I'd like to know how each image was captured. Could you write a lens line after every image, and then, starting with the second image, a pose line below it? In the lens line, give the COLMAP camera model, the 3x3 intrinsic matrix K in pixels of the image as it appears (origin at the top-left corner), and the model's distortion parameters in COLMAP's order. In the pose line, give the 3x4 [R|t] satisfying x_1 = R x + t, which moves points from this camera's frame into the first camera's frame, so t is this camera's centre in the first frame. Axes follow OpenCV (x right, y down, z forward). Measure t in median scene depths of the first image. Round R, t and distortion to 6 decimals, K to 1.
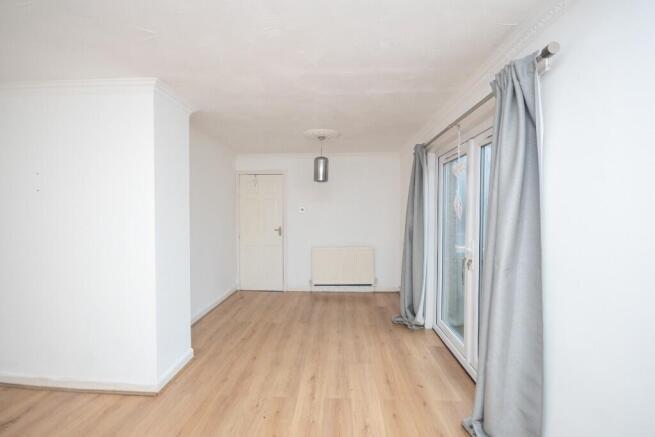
lens RADIAL K [[292.1, 0, 324.2], [0, 292.1, 216.2], [0, 0, 1]] dist [-0.001749, -0.000732]
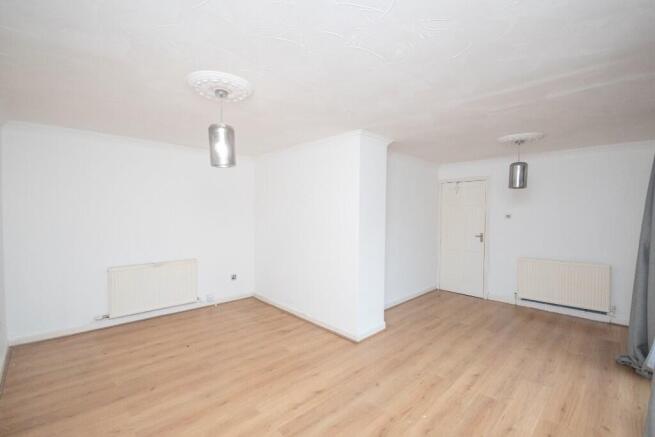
lens RADIAL K [[284.4, 0, 327.5], [0, 284.4, 218.5], [0, 0, 1]] dist [-0.000022, -0.000154]
pose [[0.742383, 0.019072, -0.669704, 0.173970], [-0.018726, 0.999795, 0.007714, -0.018823], [0.669714, 0.006814, 0.742588, -0.113466]]
